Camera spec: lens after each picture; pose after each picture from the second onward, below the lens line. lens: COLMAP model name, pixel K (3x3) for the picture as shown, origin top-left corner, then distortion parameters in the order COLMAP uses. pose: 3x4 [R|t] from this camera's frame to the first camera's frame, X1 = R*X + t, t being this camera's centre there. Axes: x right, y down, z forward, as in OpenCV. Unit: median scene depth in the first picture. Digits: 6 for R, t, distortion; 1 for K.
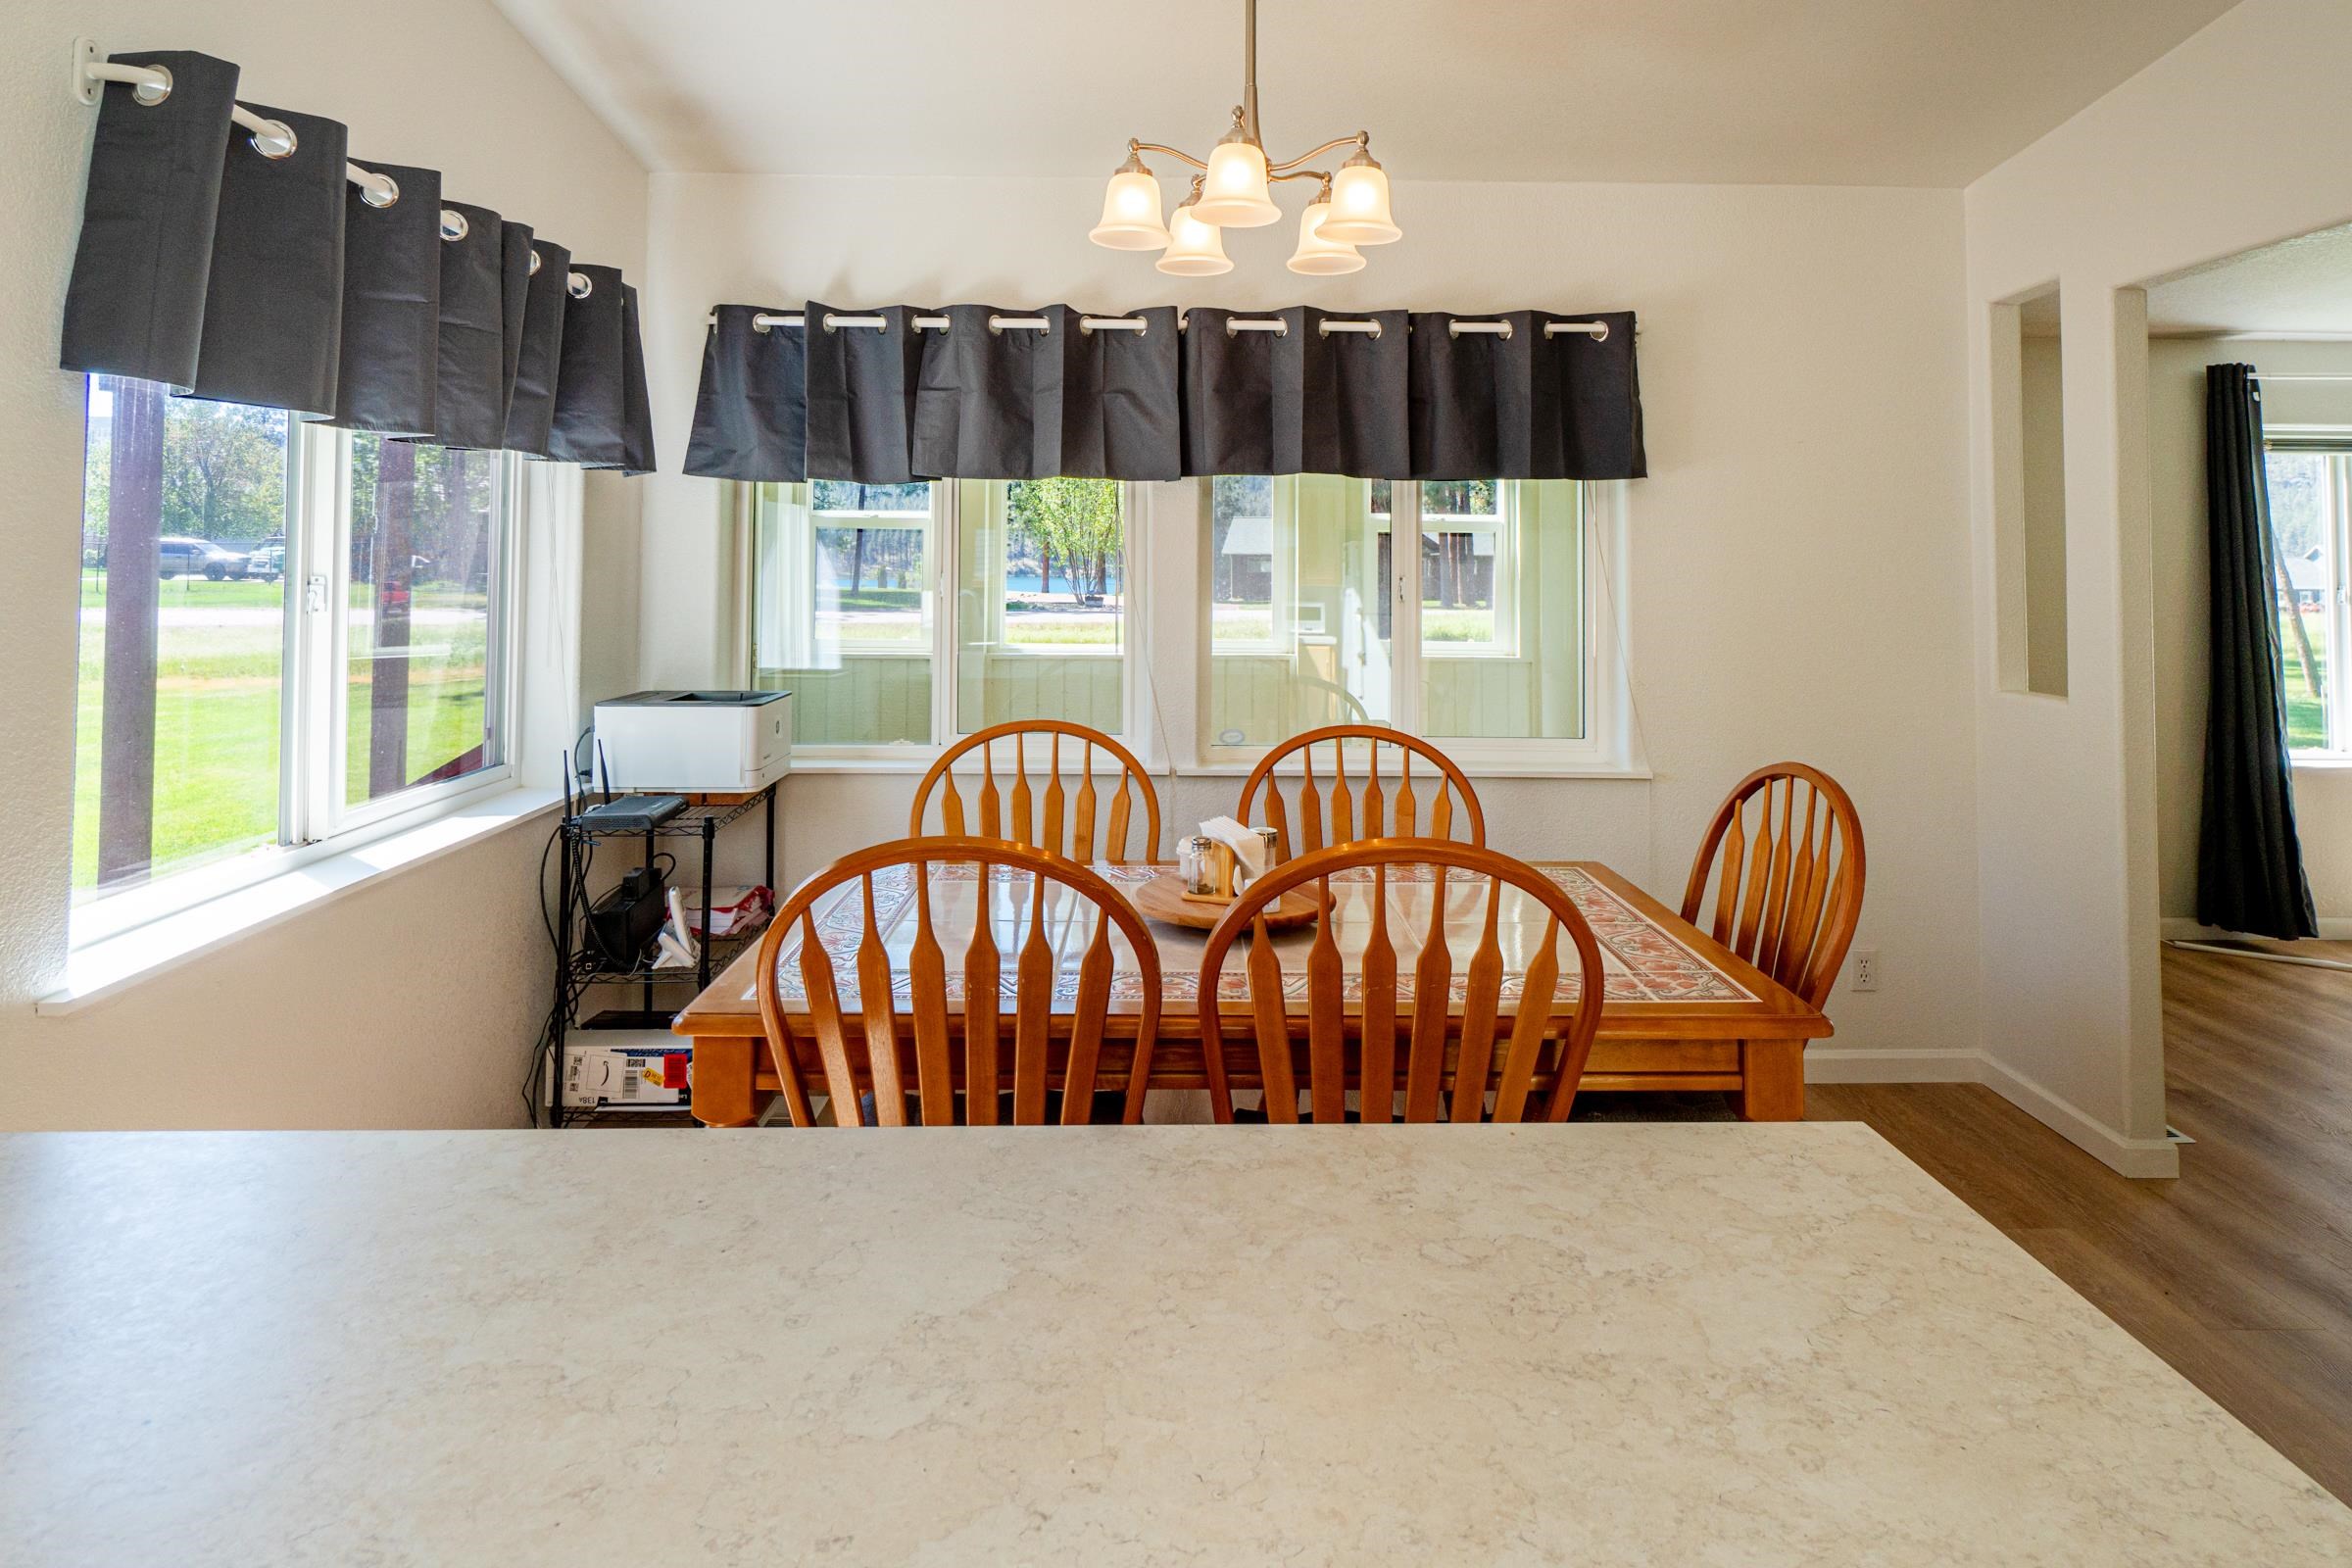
lens RADIAL K [[1362.4, 0, 1171.8], [0, 1362.4, 506.9], [0, 0, 1]] dist [-0.003945, 0.000150]
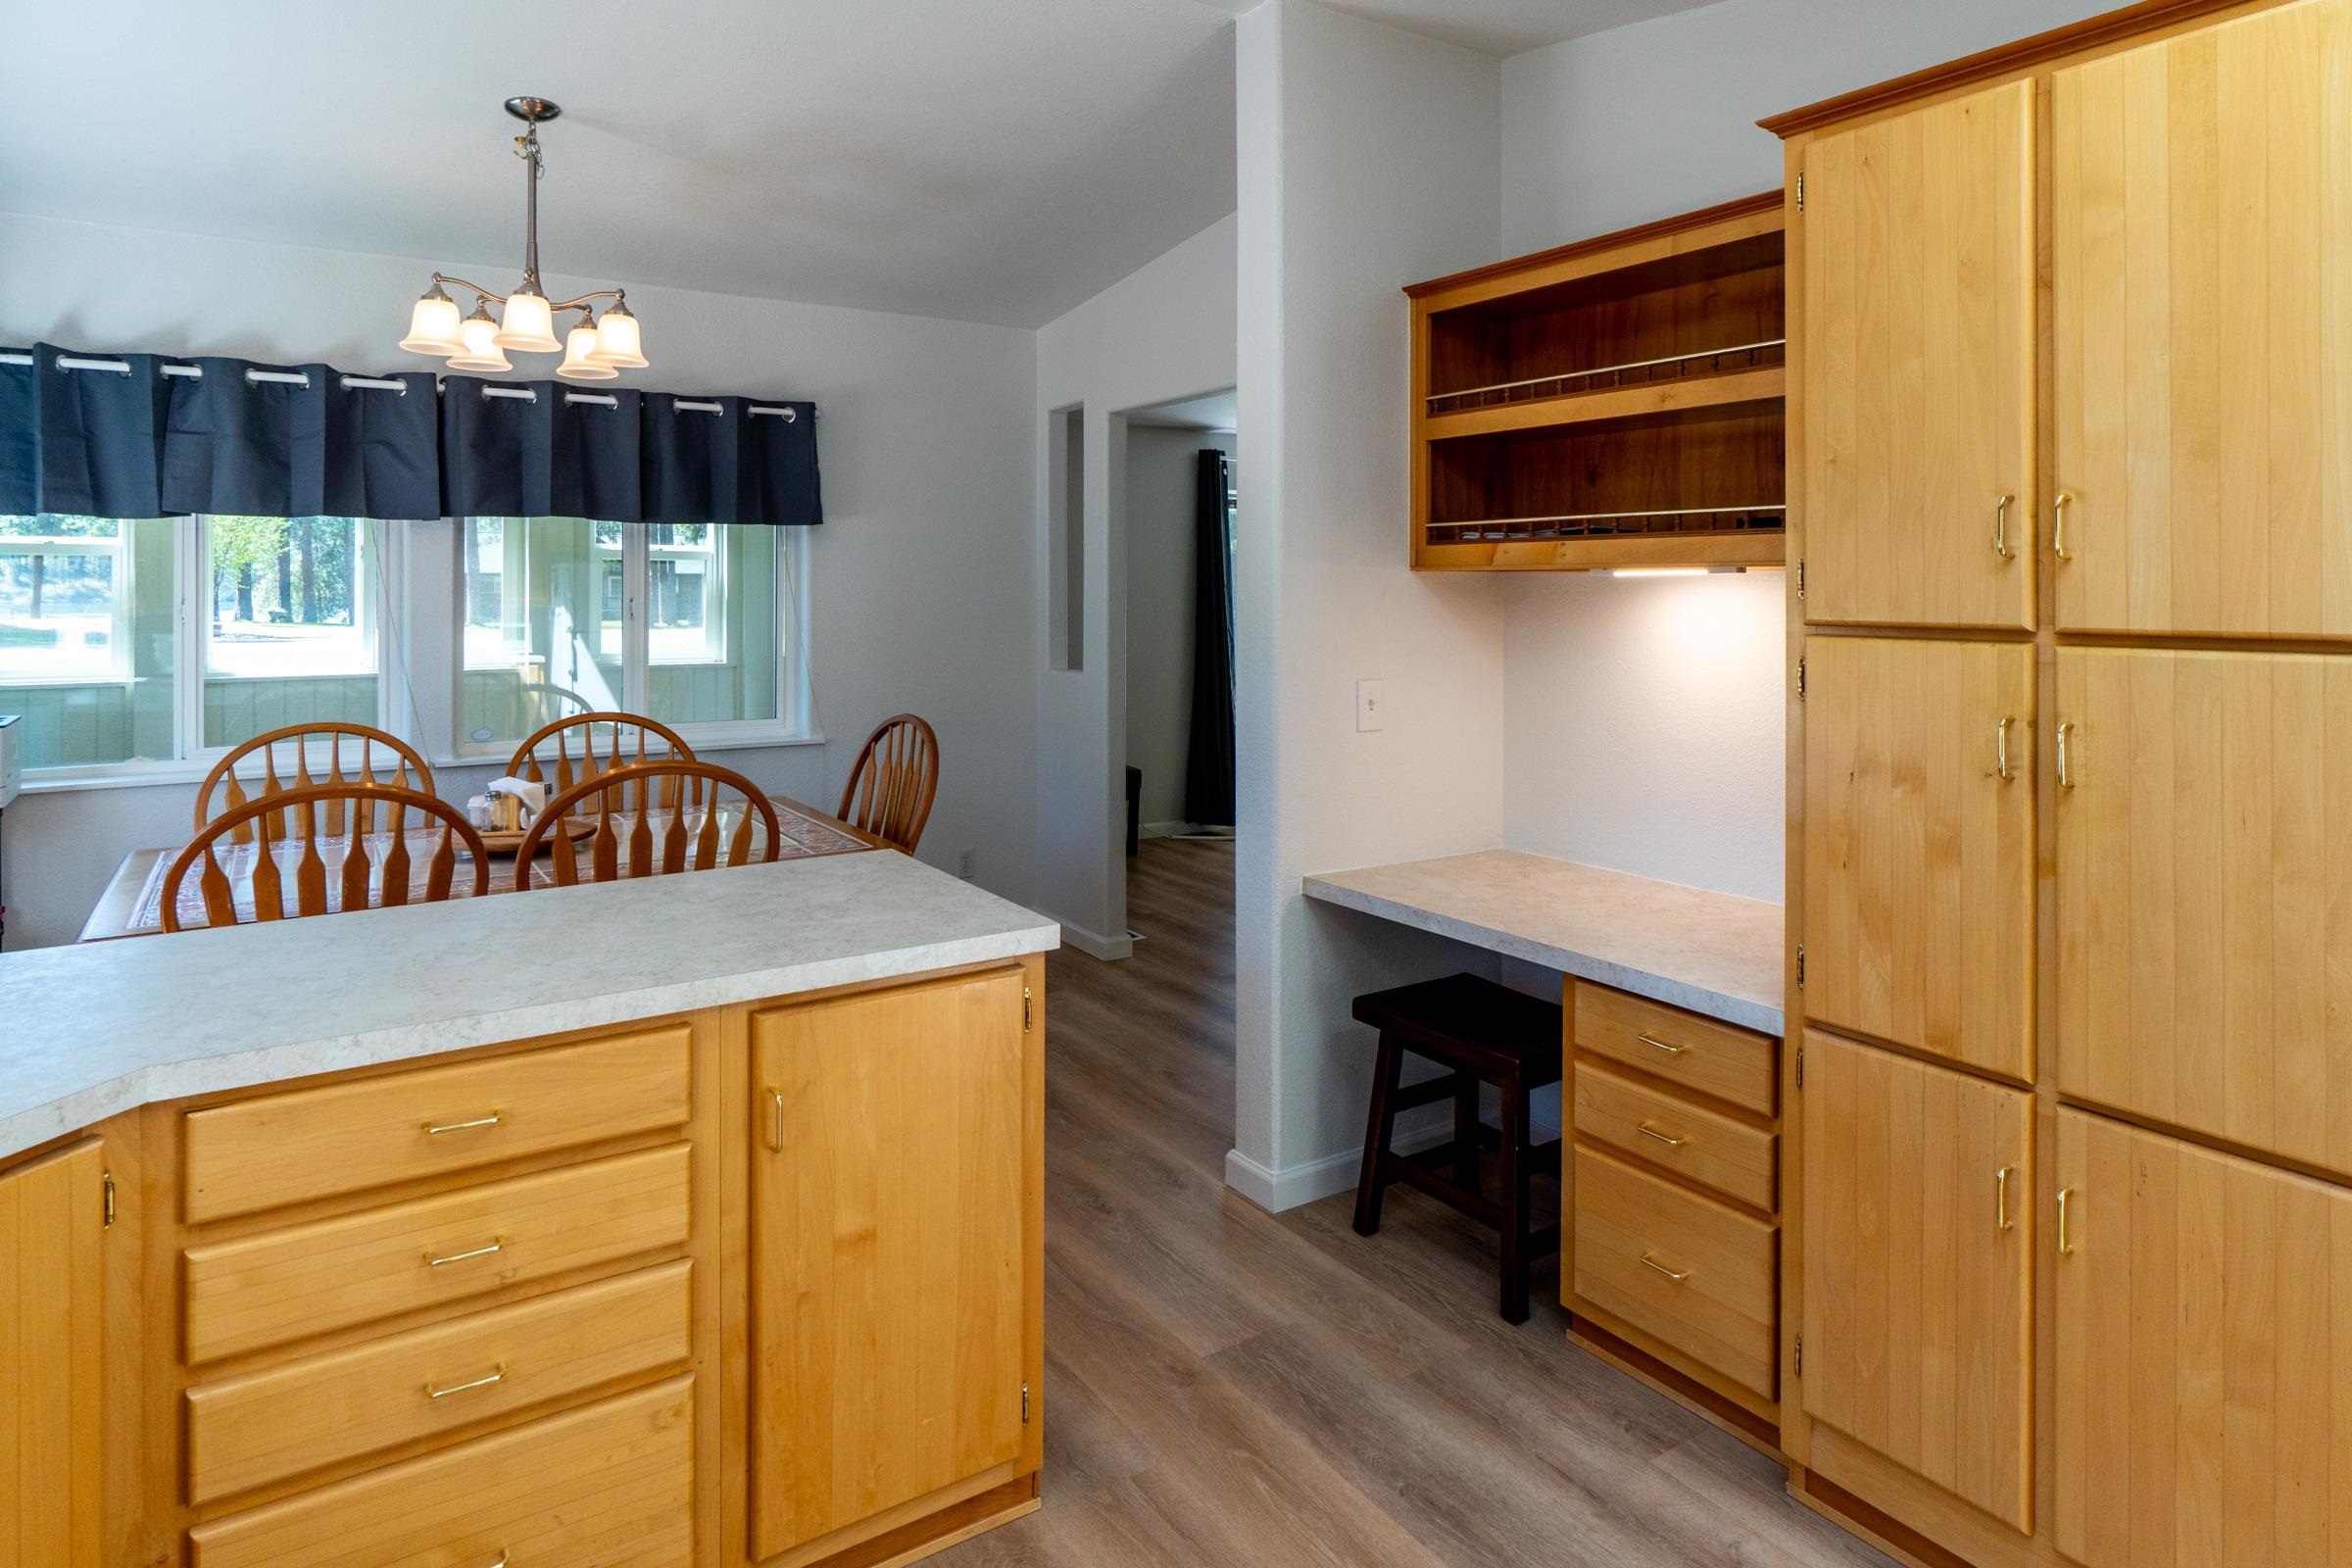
lens RADIAL K [[1377.3, 0, 1170.2], [0, 1377.3, 574.3], [0, 0, 1]] dist [-0.005370, 0.000493]
pose [[0.844805, -0.003028, 0.535066, -0.096660], [-0.016722, 0.999346, 0.032057, -0.021322], [-0.534813, -0.036029, 0.844202, -0.357340]]
